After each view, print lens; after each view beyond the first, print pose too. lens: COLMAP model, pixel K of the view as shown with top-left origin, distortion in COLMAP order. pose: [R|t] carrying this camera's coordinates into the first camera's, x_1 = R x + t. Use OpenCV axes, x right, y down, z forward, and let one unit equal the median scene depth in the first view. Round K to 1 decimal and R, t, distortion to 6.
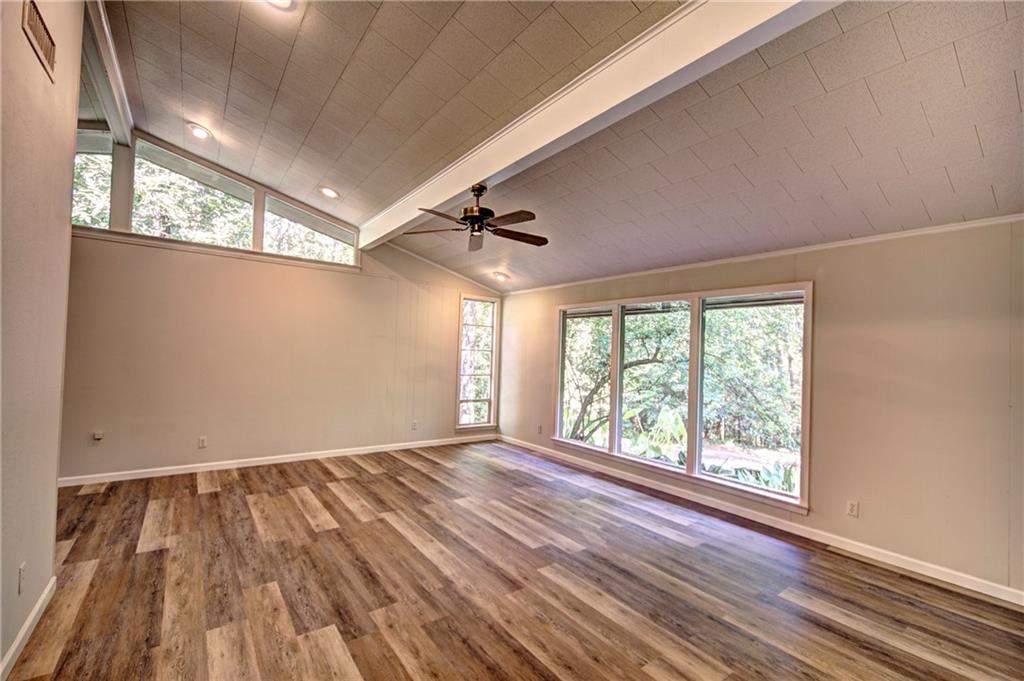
lens RADIAL K [[427.0, 0, 509.3], [0, 427.0, 342.1], [0, 0, 1]] dist [0.000908, -0.000066]
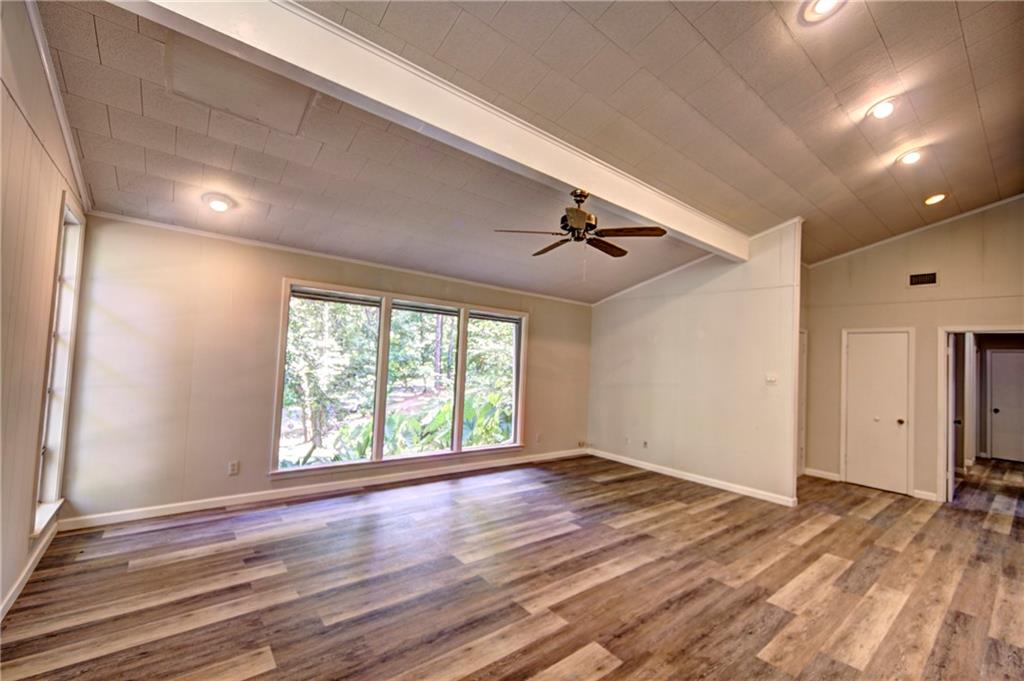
lens RADIAL K [[427.0, 0, 509.3], [0, 427.0, 342.1], [0, 0, 1]] dist [0.000908, -0.000066]
pose [[-0.034635, 0.007444, 0.999372, -1.009619], [-0.075063, 0.997128, -0.010029, -0.001172], [-0.996577, -0.075363, -0.033977, 1.150780]]
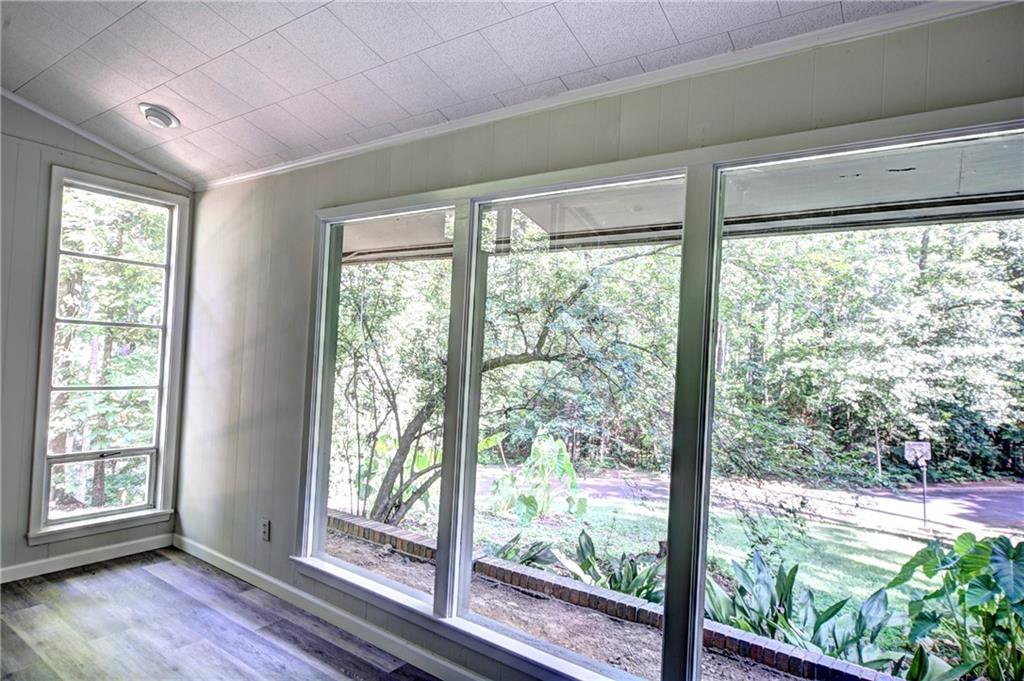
lens RADIAL K [[576.2, 0, 512.0], [0, 576.2, 340.5], [0, 0, 1]] dist [-0.005479, -0.001350]
pose [[0.950715, 0.022269, 0.309266, 0.210179], [-0.029851, 0.999358, 0.019806, 0.025475], [-0.308627, -0.028062, 0.950769, 0.790333]]
